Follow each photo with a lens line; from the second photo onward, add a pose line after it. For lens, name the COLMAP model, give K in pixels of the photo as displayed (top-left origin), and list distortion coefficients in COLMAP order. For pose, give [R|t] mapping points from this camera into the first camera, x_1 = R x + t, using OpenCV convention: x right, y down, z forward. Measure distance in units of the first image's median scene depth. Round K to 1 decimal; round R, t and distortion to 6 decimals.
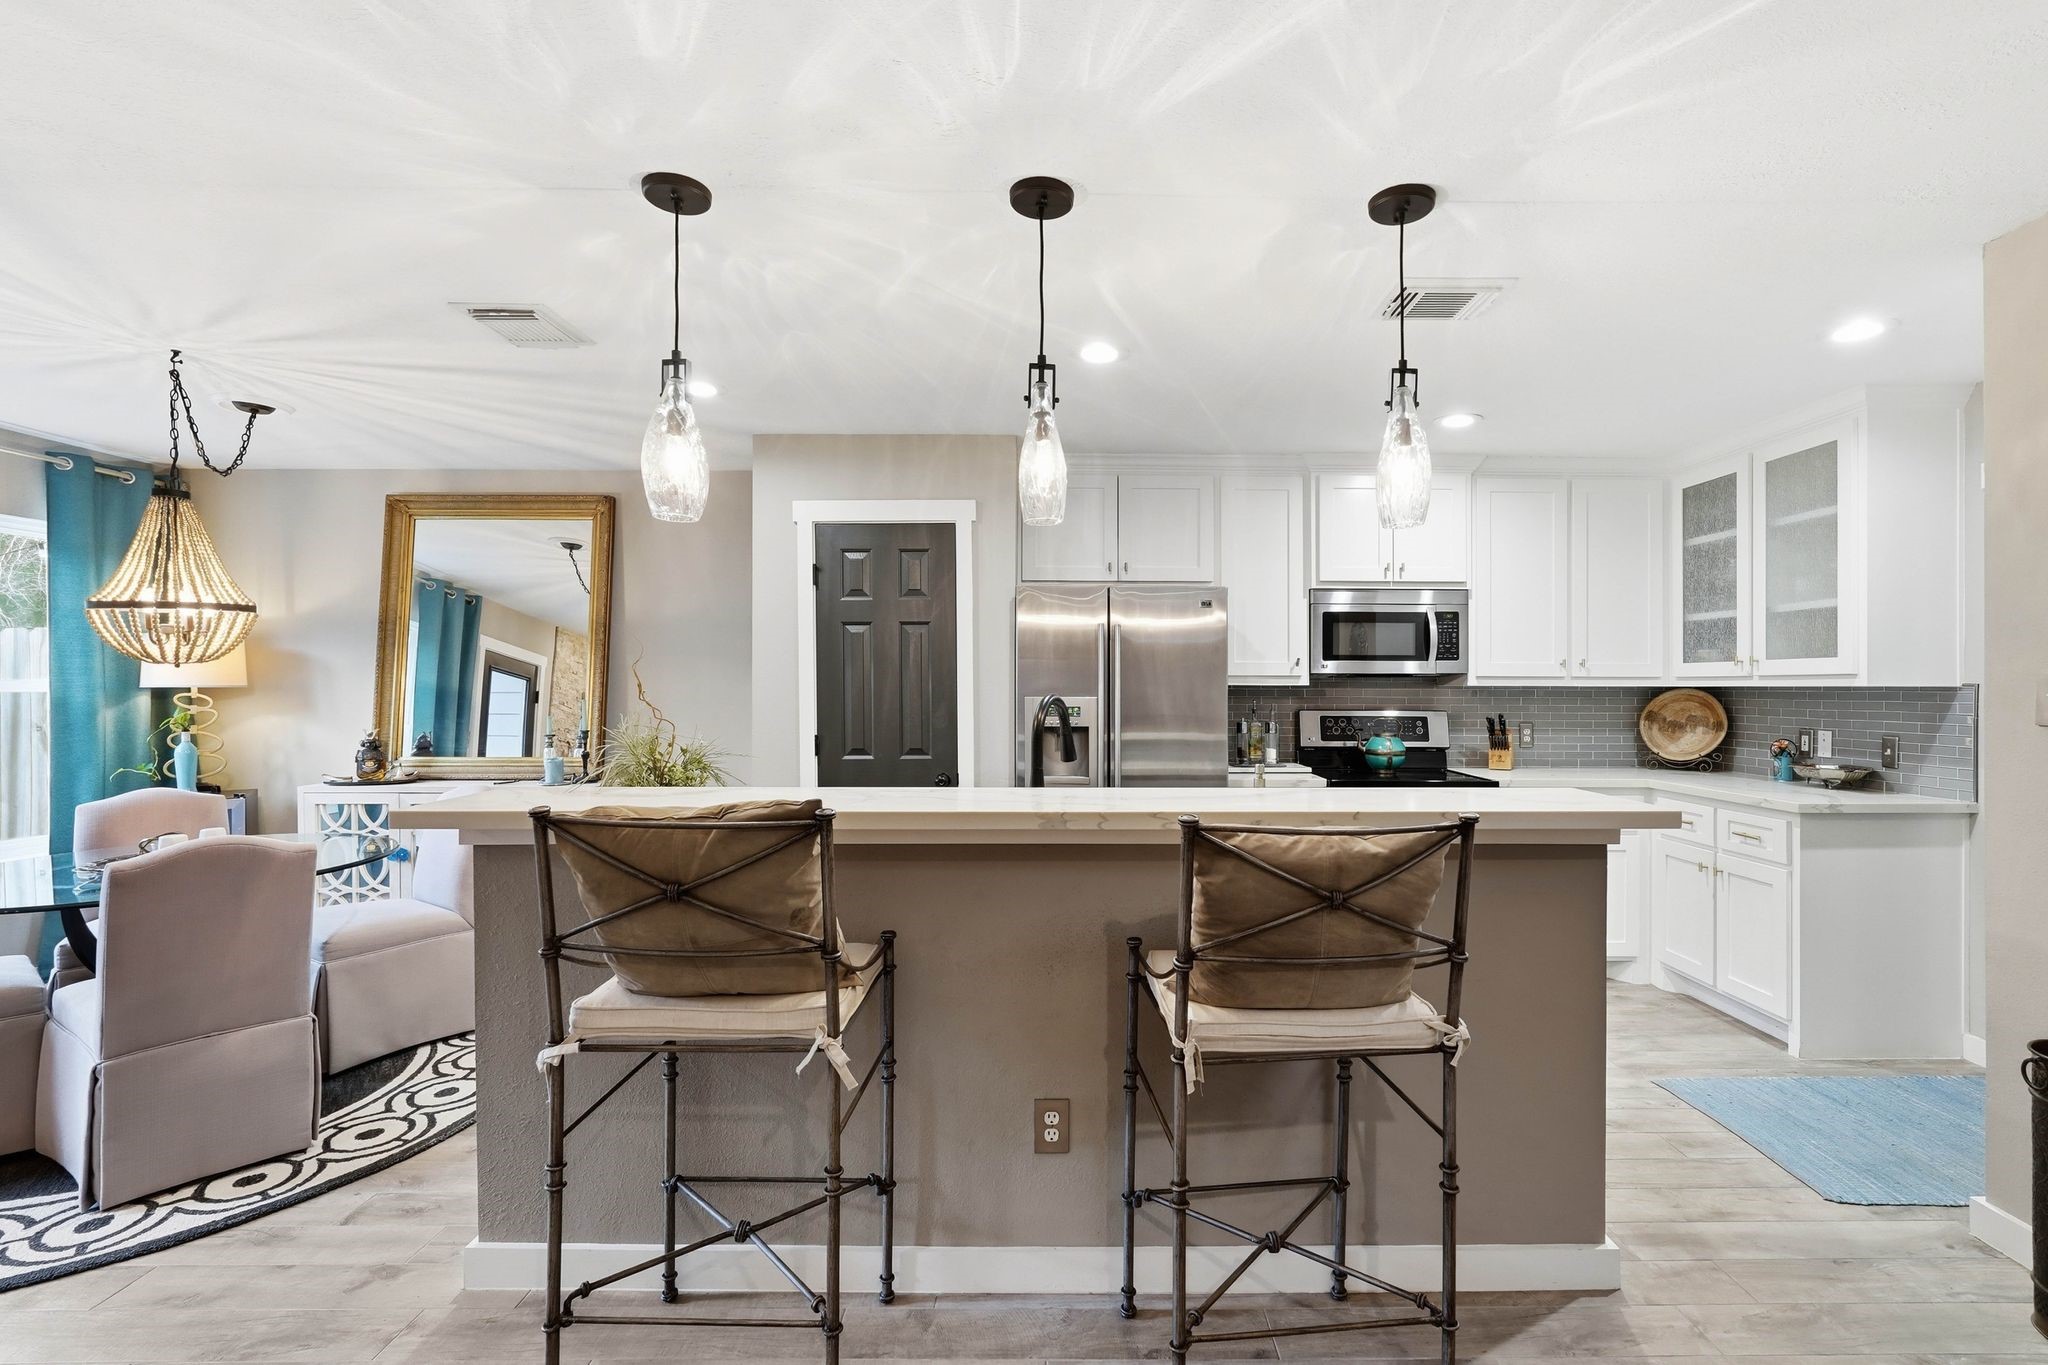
lens RADIAL K [[932.7, 0, 1076.7], [0, 932.7, 690.2], [0, 0, 1]] dist [-0.001678, 0.001097]
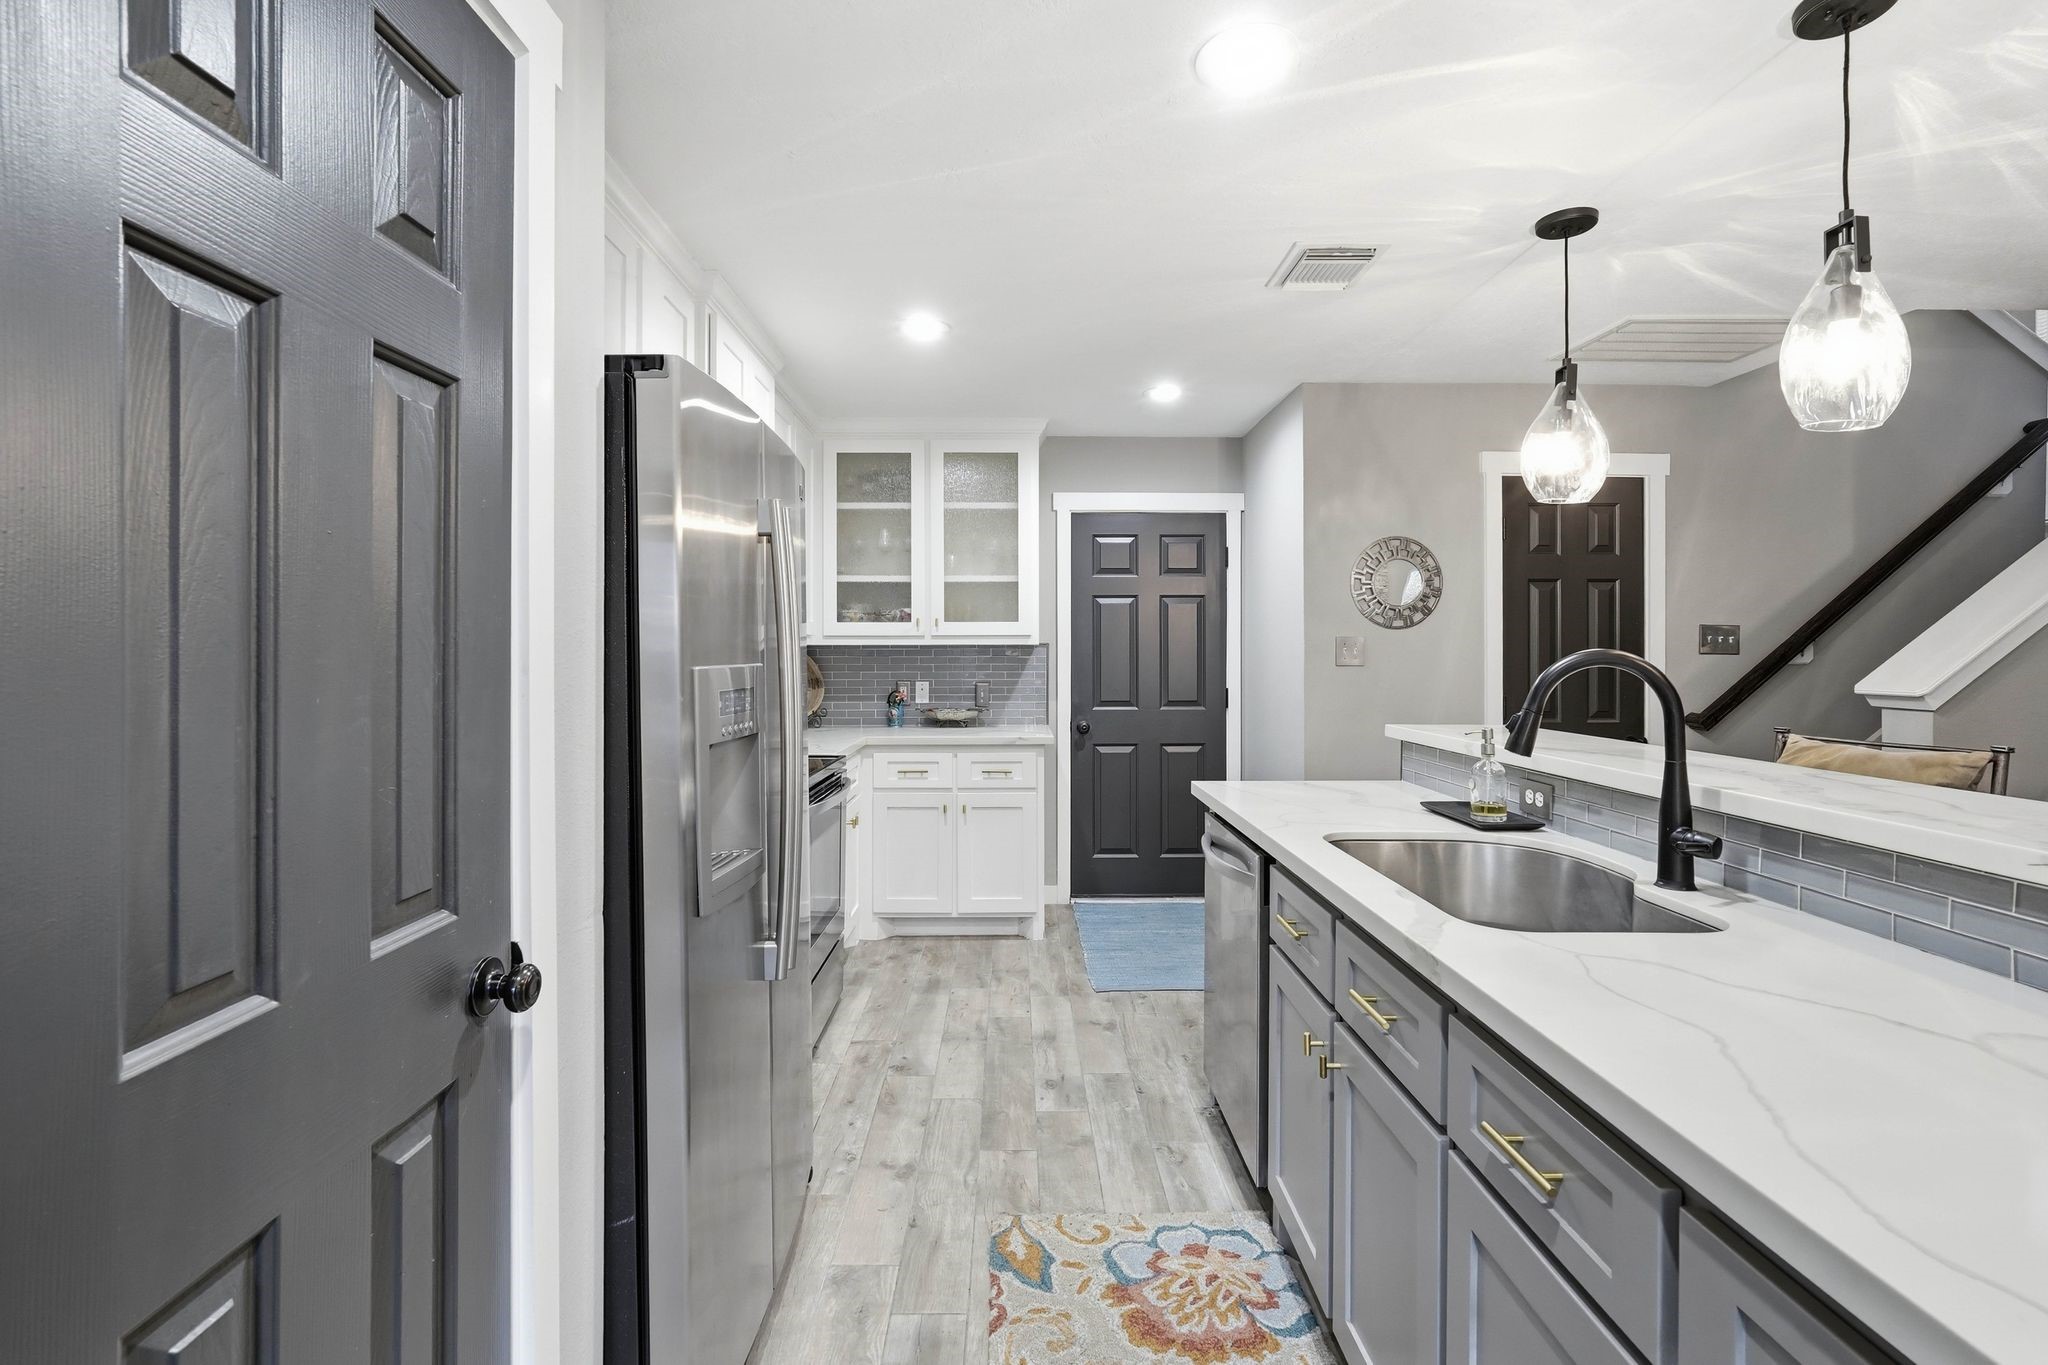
lens RADIAL K [[951.4, 0, 1019.8], [0, 951.4, 653.4], [0, 0, 1]] dist [0.000066, 0.000396]
pose [[0.006878, -0.005119, 0.999963, -0.399463], [0.006725, 0.999965, 0.005073, 0.001371], [-0.999954, 0.006690, 0.006912, 0.801148]]
